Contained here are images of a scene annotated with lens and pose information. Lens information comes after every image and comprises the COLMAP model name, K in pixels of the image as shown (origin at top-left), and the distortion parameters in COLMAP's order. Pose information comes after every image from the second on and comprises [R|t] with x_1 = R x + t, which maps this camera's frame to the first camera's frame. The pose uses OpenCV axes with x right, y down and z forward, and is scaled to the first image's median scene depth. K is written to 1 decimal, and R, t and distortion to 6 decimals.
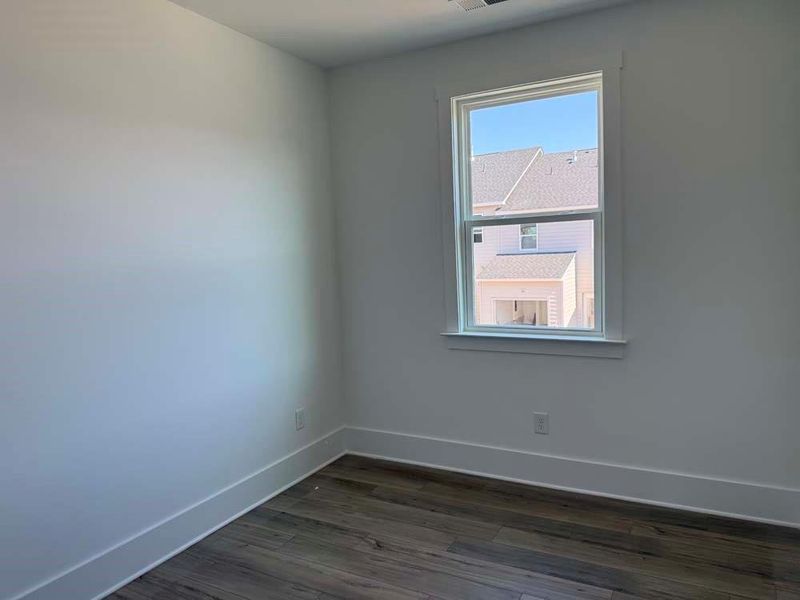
lens RADIAL K [[562.3, 0, 400.0], [0, 562.3, 300.0], [0, 0, 1]] dist [0.053077, -0.069675]
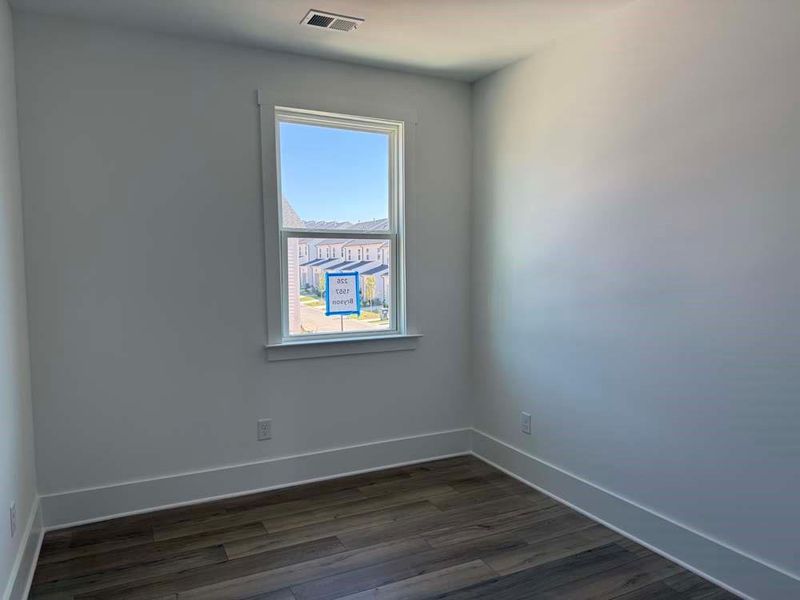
lens RADIAL K [[560.9, 0, 398.2], [0, 560.9, 305.1], [0, 0, 1]] dist [0.053340, -0.069180]
pose [[0.575153, -0.037366, 0.817192, -0.596563], [0.053380, 0.998542, 0.008089, -0.006941], [-0.816303, 0.038969, 0.576308, 0.263831]]
